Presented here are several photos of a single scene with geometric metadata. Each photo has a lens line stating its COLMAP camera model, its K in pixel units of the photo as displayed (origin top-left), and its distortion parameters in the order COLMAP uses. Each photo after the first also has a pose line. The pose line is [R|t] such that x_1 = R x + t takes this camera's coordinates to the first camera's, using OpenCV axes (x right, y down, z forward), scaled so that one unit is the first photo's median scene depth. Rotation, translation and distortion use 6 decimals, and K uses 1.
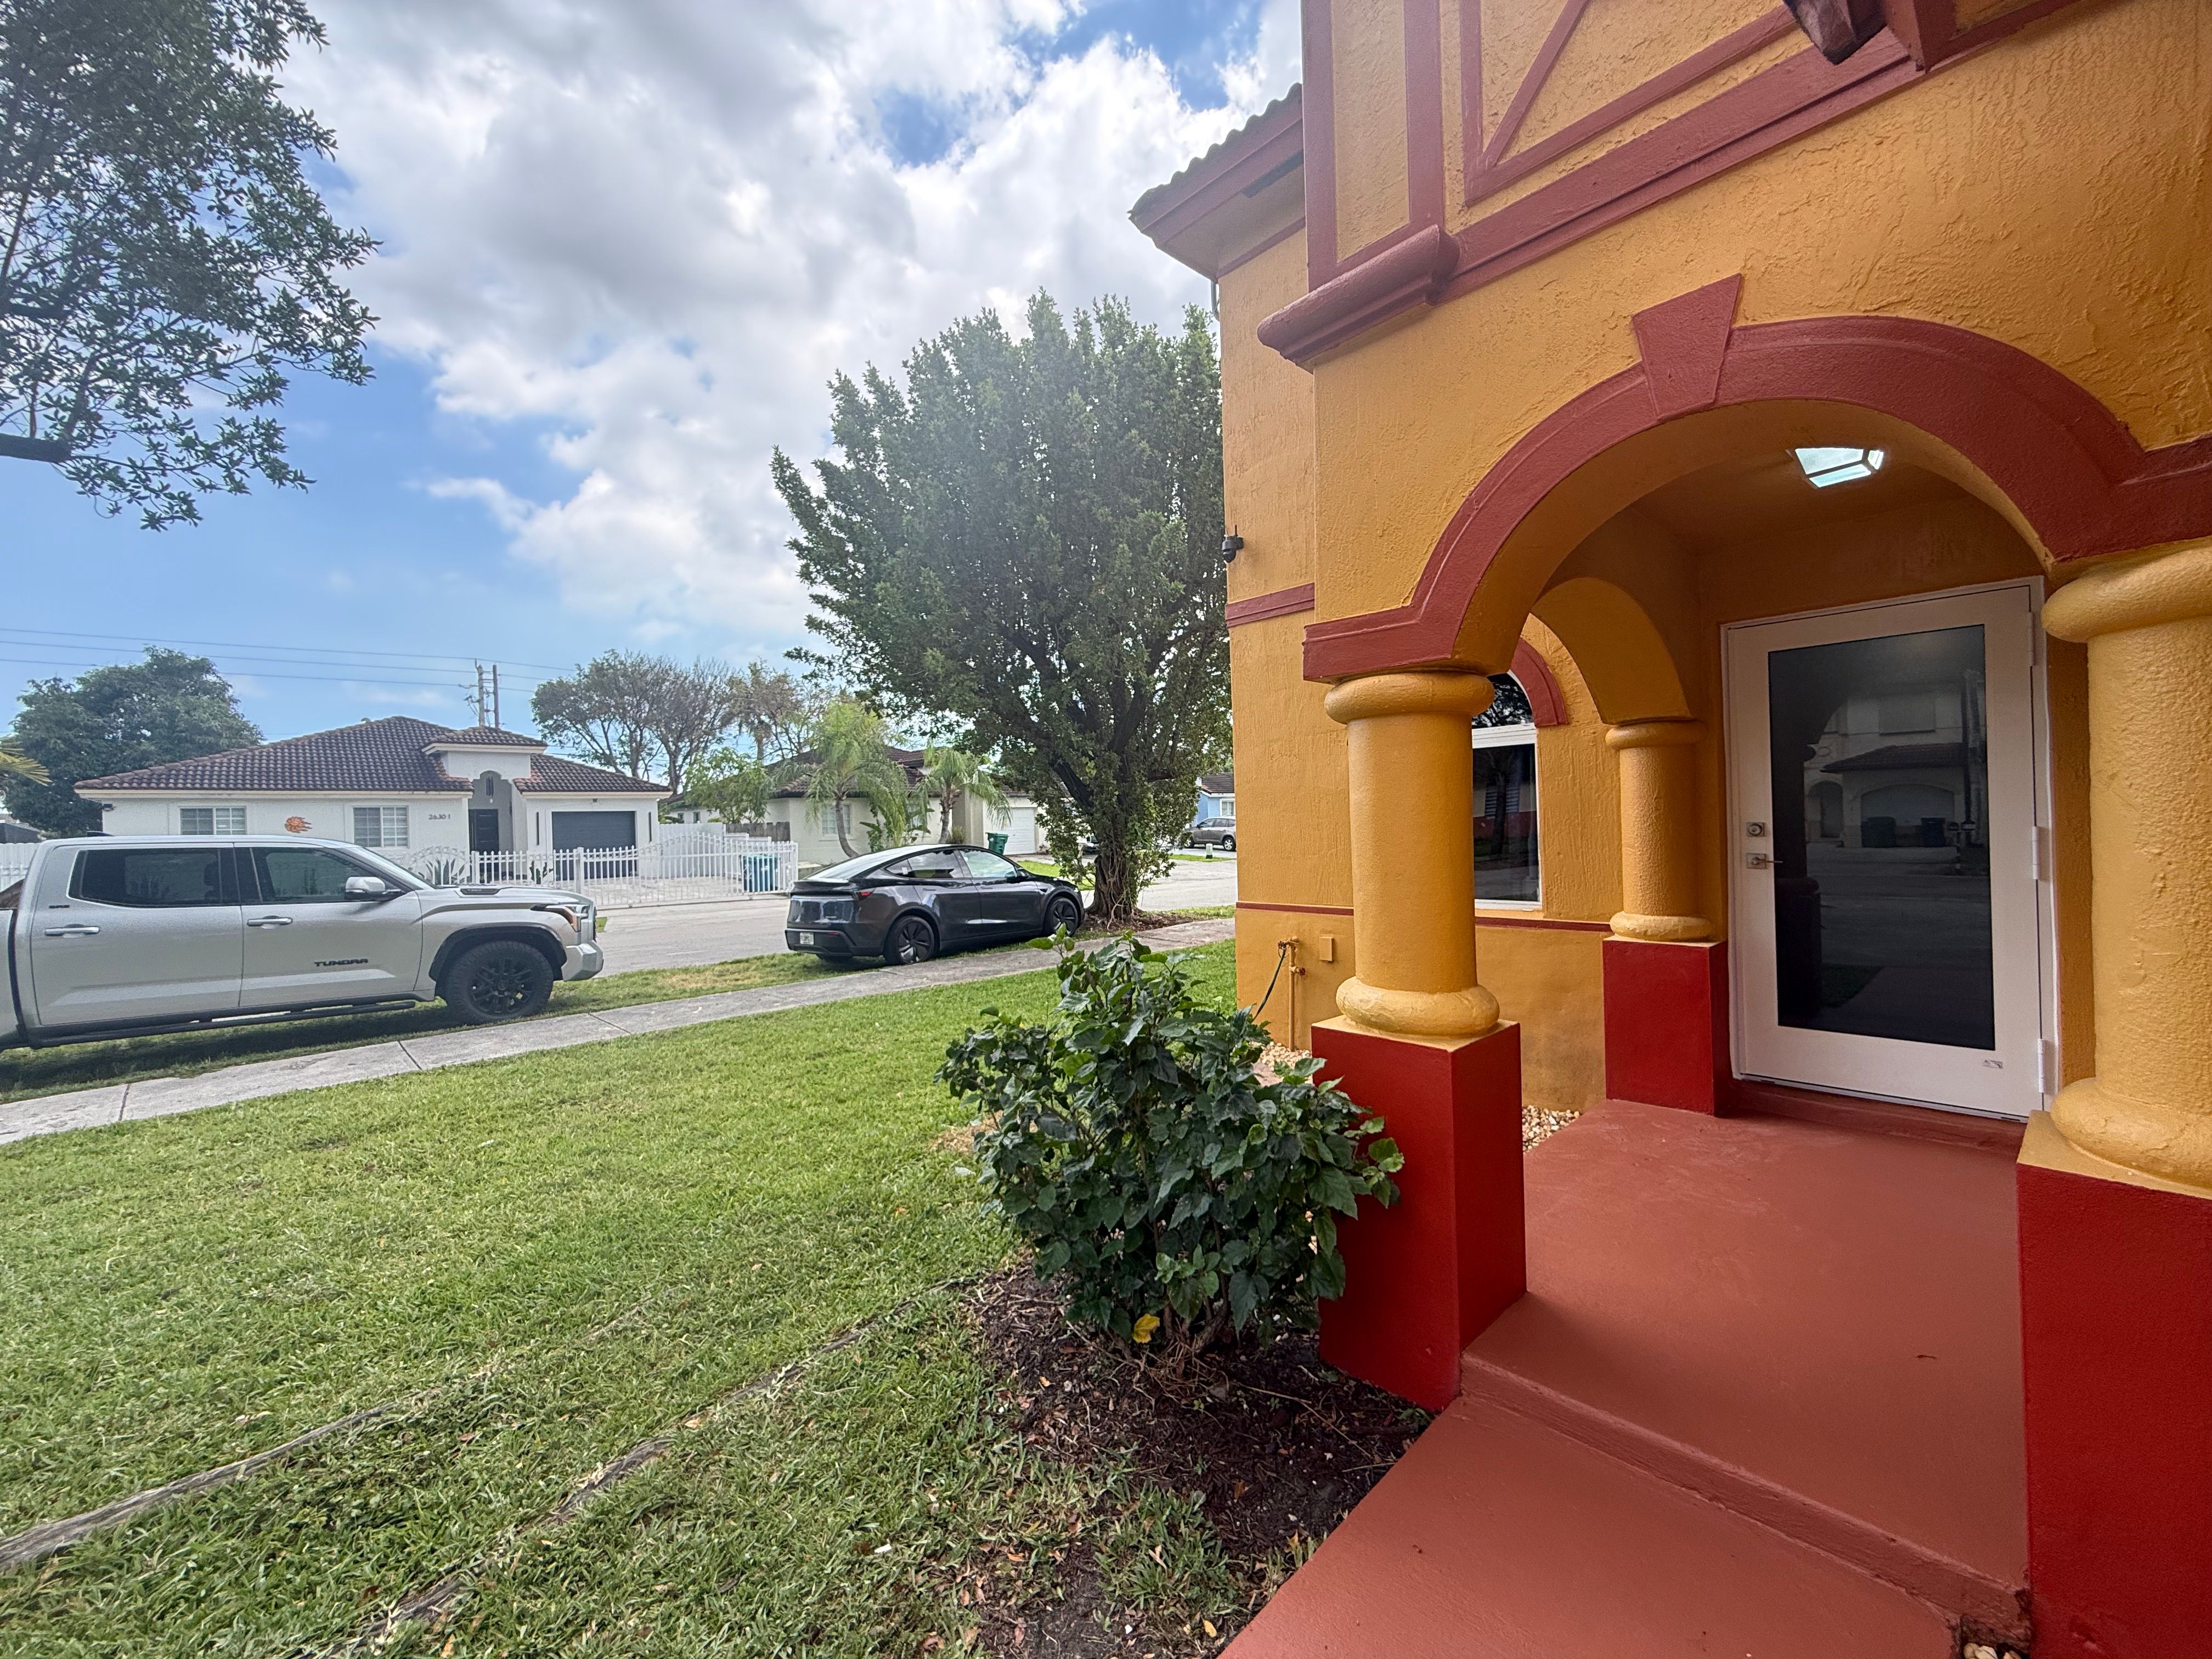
lens RADIAL K [[883.6, 0, 1103.9], [0, 883.6, 823.0], [0, 0, 1]] dist [-0.002140, 0.000925]
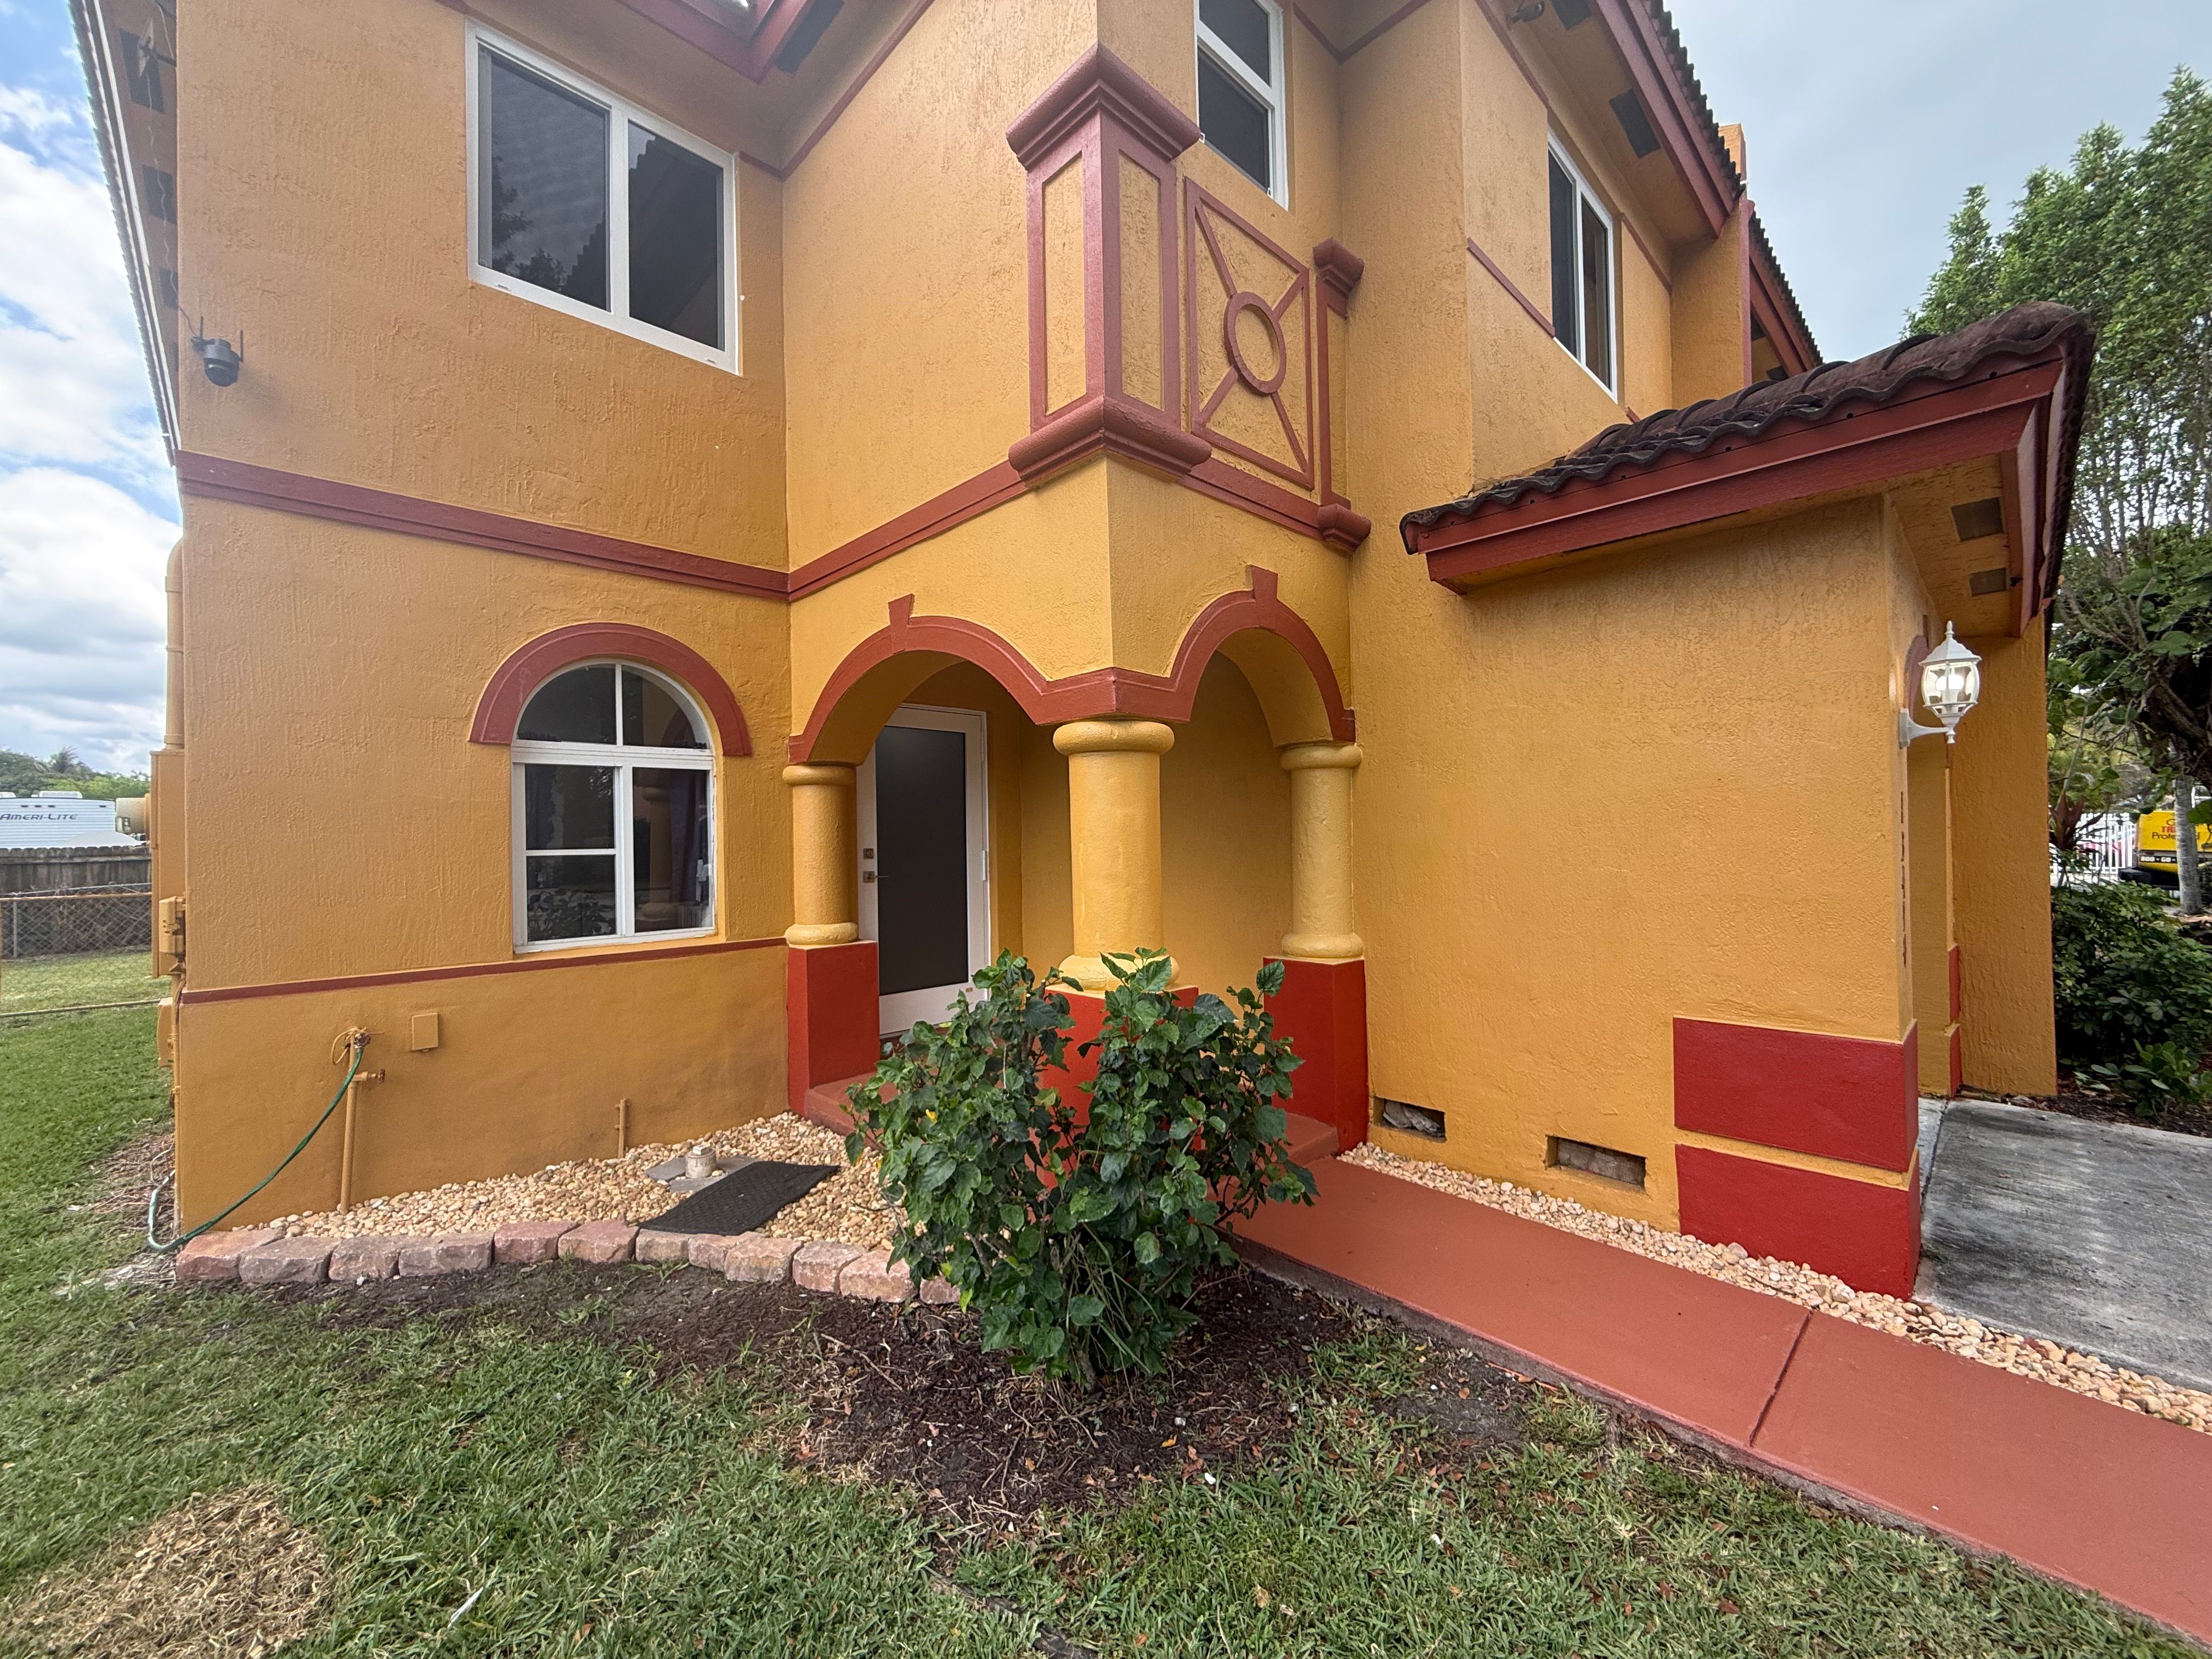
lens RADIAL K [[883.6, 0, 1099.7], [0, 883.6, 828.6], [0, 0, 1]] dist [-0.002140, 0.000925]
pose [[-0.014097, 0.039478, 0.999121, -0.524626], [0.016641, 0.999091, -0.039242, 0.024042], [-0.999762, 0.016073, -0.014741, 0.564193]]
